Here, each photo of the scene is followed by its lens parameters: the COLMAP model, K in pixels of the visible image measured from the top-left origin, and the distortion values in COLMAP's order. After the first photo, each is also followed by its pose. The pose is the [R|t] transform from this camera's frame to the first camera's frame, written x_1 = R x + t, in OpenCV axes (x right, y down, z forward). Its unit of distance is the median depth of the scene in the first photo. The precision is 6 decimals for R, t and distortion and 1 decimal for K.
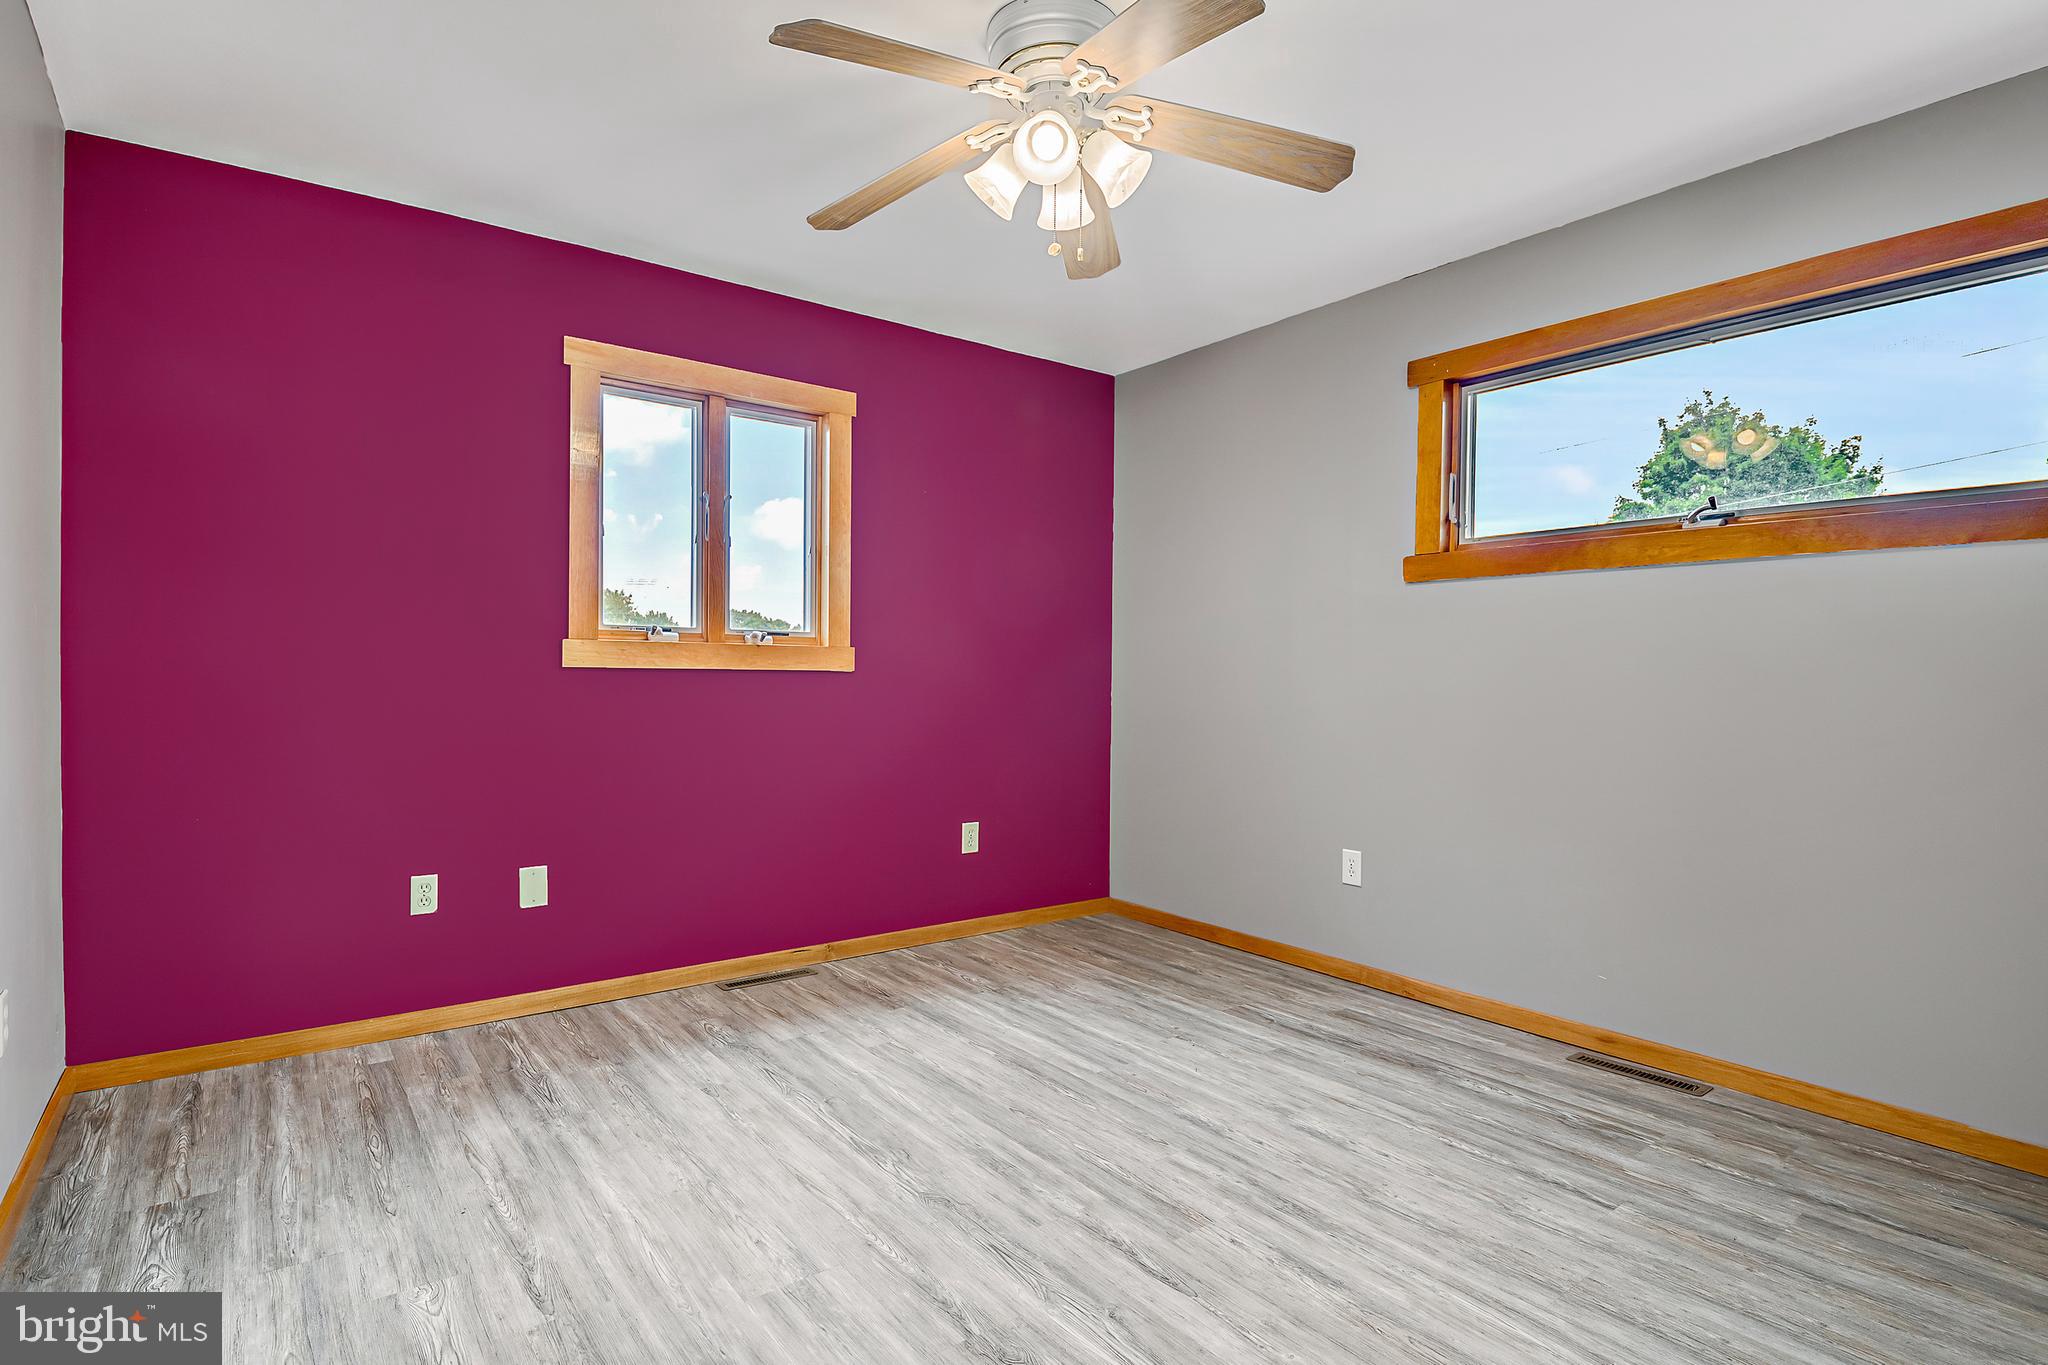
lens RADIAL K [[1021.9, 0, 1021.4], [0, 1021.9, 671.6], [0, 0, 1]] dist [0.002168, -0.017840]
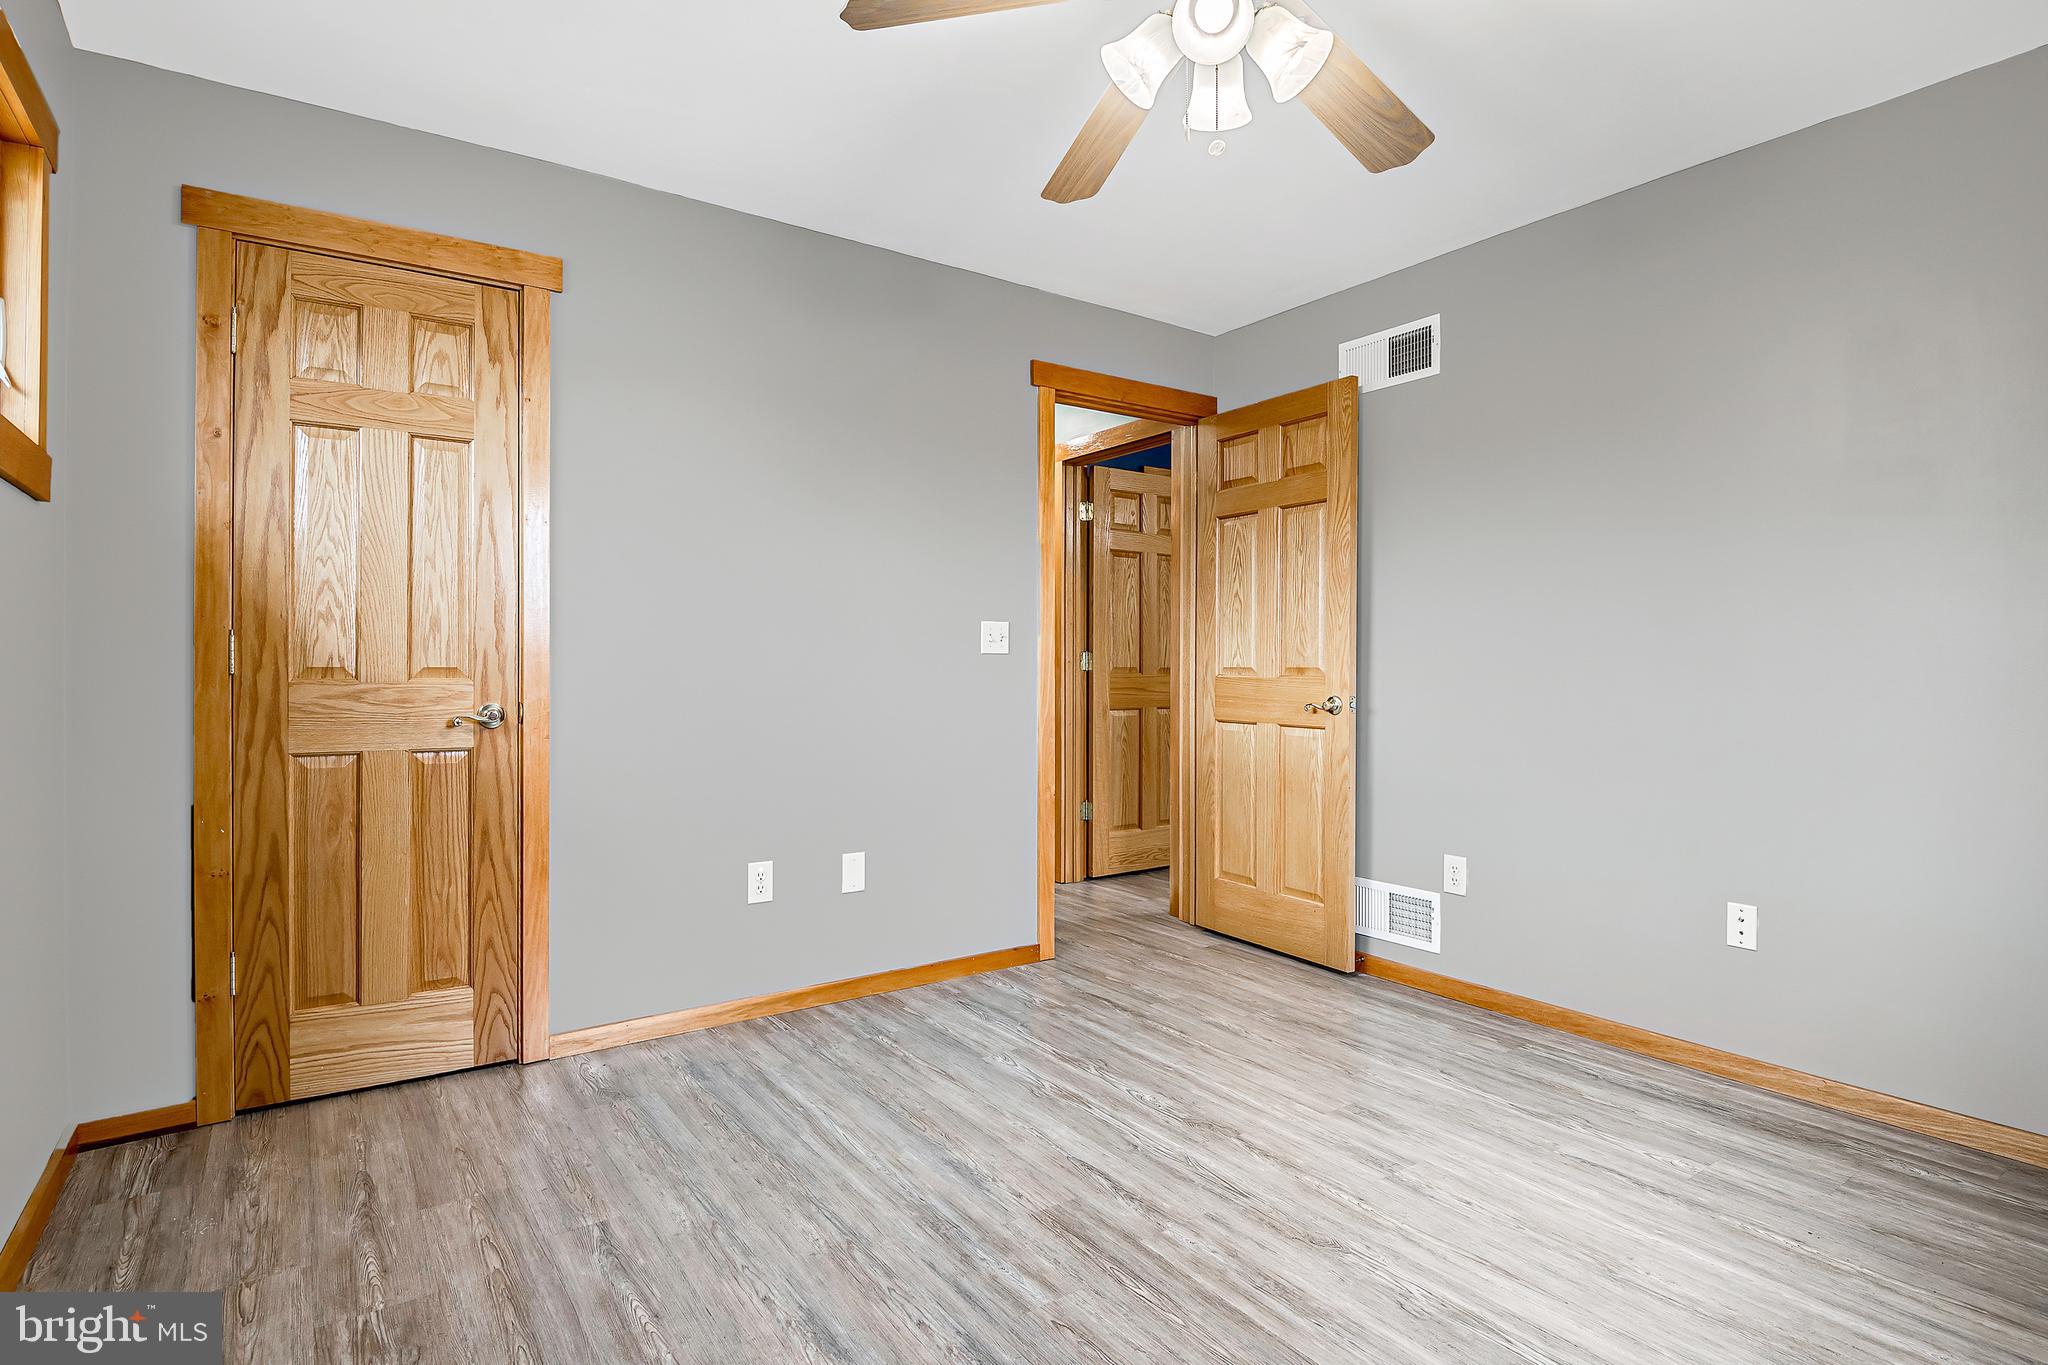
lens RADIAL K [[1021.9, 0, 1021.4], [0, 1021.9, 671.6], [0, 0, 1]] dist [0.002168, -0.017840]
pose [[-0.999277, -0.012468, 0.035924, 0.165675], [-0.012276, 0.999909, 0.005557, 0.005415], [-0.035990, 0.005112, -0.999339, 1.956209]]
